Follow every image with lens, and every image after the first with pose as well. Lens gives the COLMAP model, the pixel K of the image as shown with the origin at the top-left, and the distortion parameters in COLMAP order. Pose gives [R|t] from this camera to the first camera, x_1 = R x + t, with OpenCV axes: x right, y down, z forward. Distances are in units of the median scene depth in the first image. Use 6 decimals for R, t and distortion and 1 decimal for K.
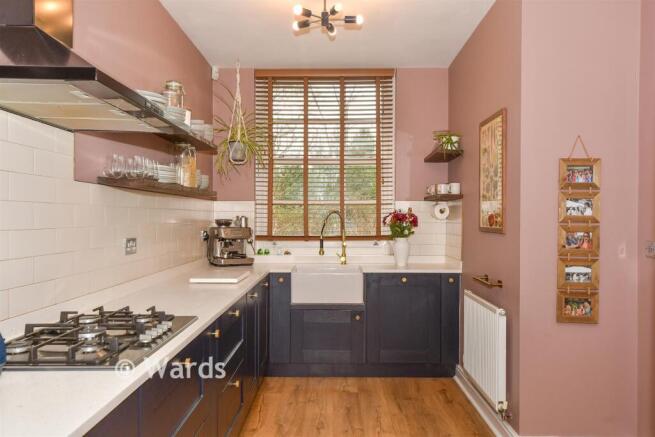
lens RADIAL K [[562.0, 0, 327.5], [0, 562.0, 218.8], [0, 0, 1]] dist [-0.003287, -0.000262]
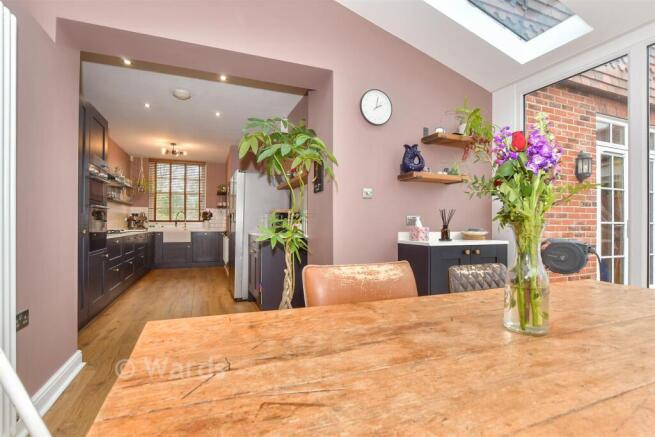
lens RADIAL K [[304.4, 0, 329.6], [0, 304.4, 219.0], [0, 0, 1]] dist [0.004048, 0.000144]
pose [[0.914875, 0.005599, 0.403699, 0.077919], [-0.001639, 0.999947, -0.010155, 0.040568], [-0.403734, 0.008629, 0.914836, -0.711028]]
